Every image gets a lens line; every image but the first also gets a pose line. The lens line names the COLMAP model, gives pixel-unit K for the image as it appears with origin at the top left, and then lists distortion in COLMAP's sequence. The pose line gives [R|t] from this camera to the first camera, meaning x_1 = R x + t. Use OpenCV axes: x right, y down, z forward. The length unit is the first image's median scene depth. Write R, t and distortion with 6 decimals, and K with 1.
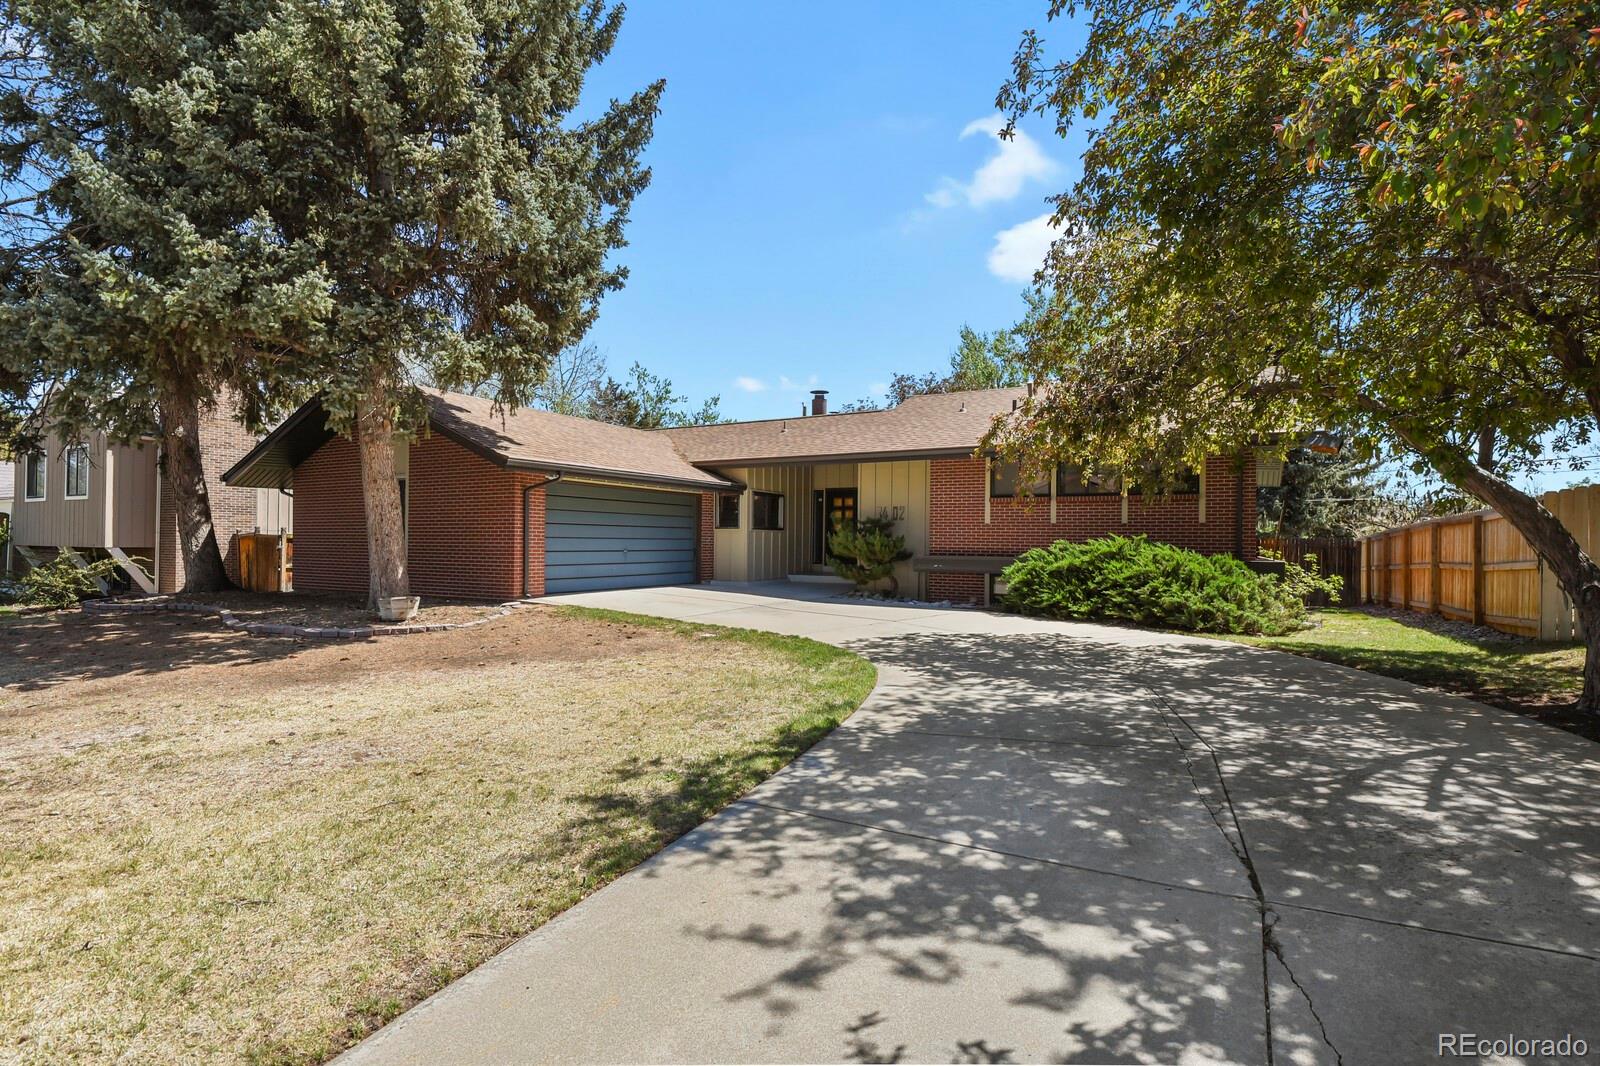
lens RADIAL K [[779.1, 0, 804.7], [0, 779.1, 538.9], [0, 0, 1]] dist [-0.002924, -0.005817]
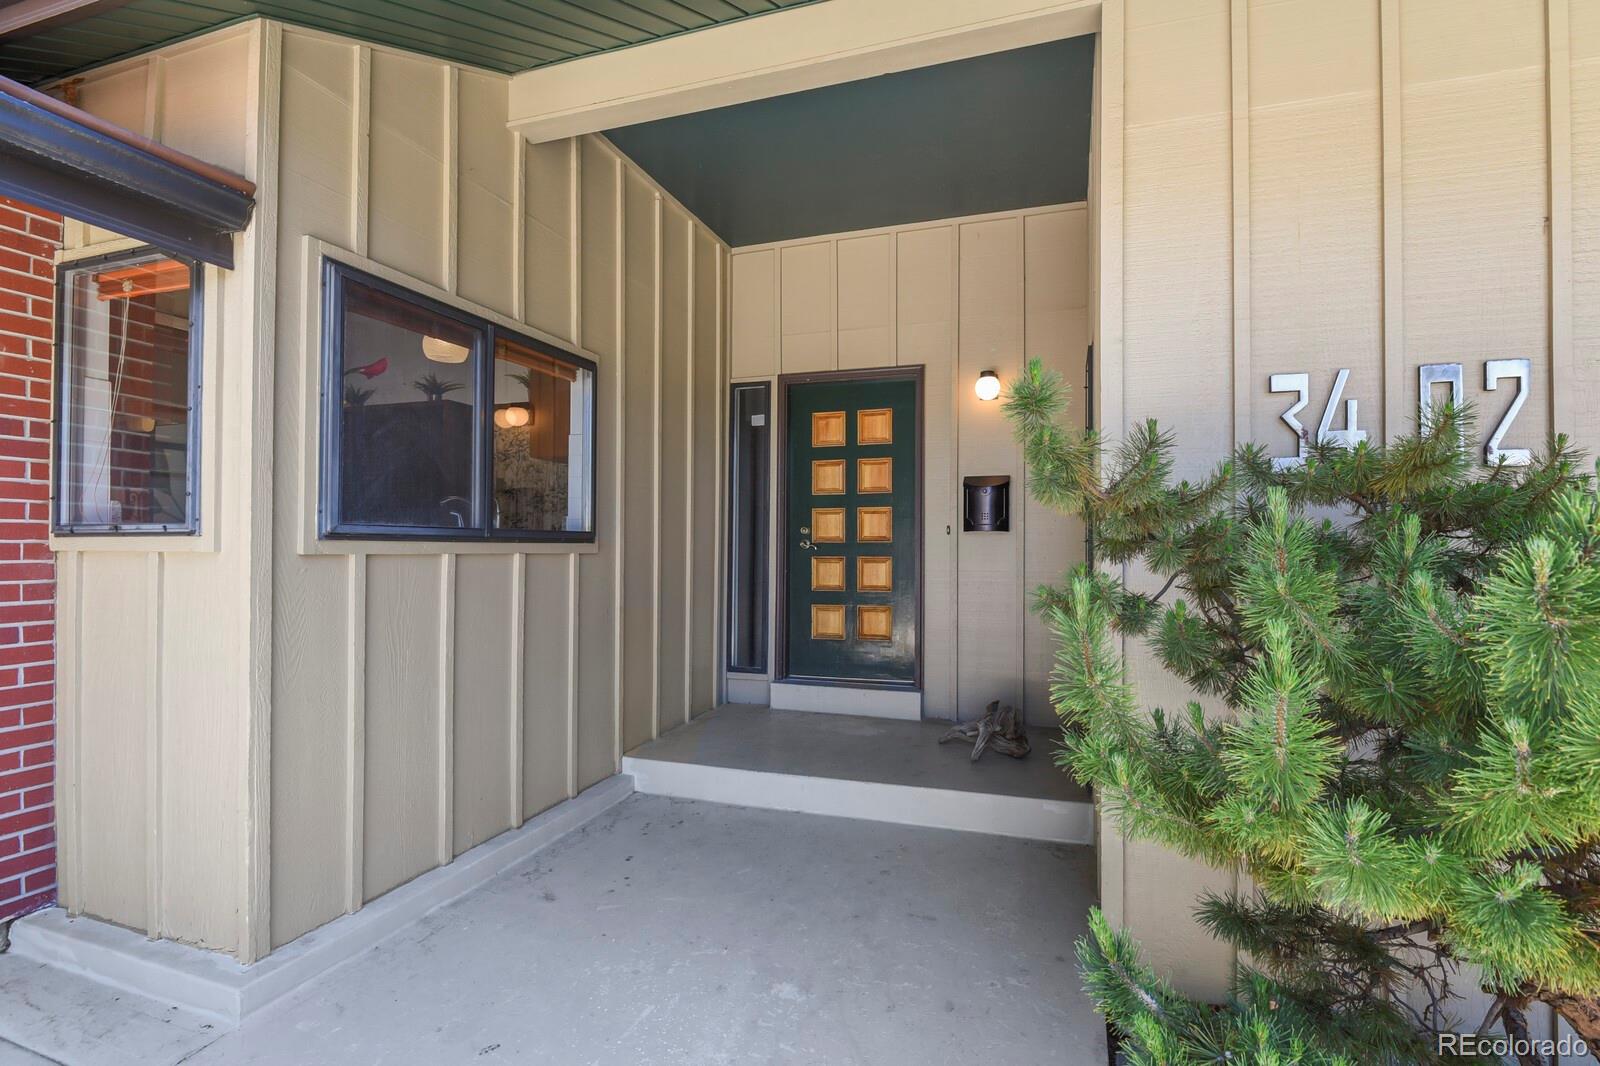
lens RADIAL K [[779.1, 0, 804.7], [0, 779.1, 538.9], [0, 0, 1]] dist [-0.002924, -0.005817]
pose [[0.986727, -0.001581, 0.162379, -0.006896], [0.002407, 0.999985, -0.004891, -0.011741], [-0.162369, 0.005217, 0.986716, 0.856559]]
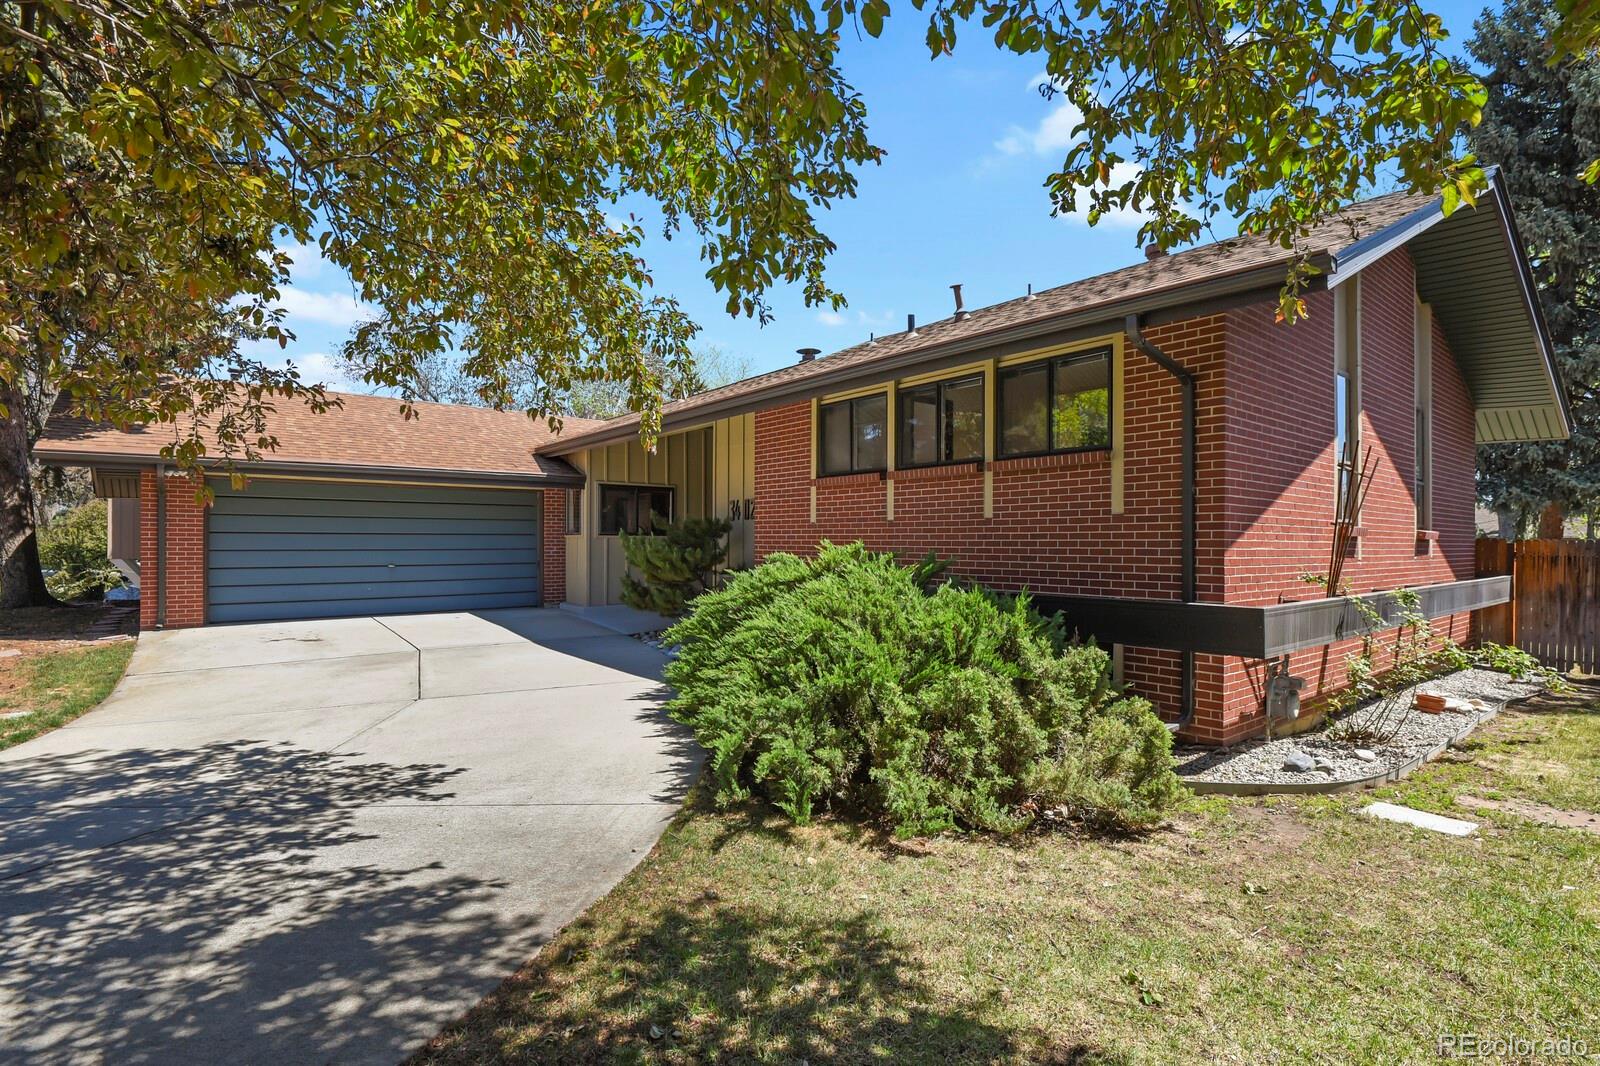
lens RADIAL K [[776.6, 0, 808.6], [0, 776.6, 540.3], [0, 0, 1]] dist [0.001262, -0.000701]
pose [[0.928284, -0.007872, -0.371789, 0.393940], [0.007552, 0.999969, -0.002315, -0.004508], [0.371796, -0.000659, 0.928314, 0.388931]]
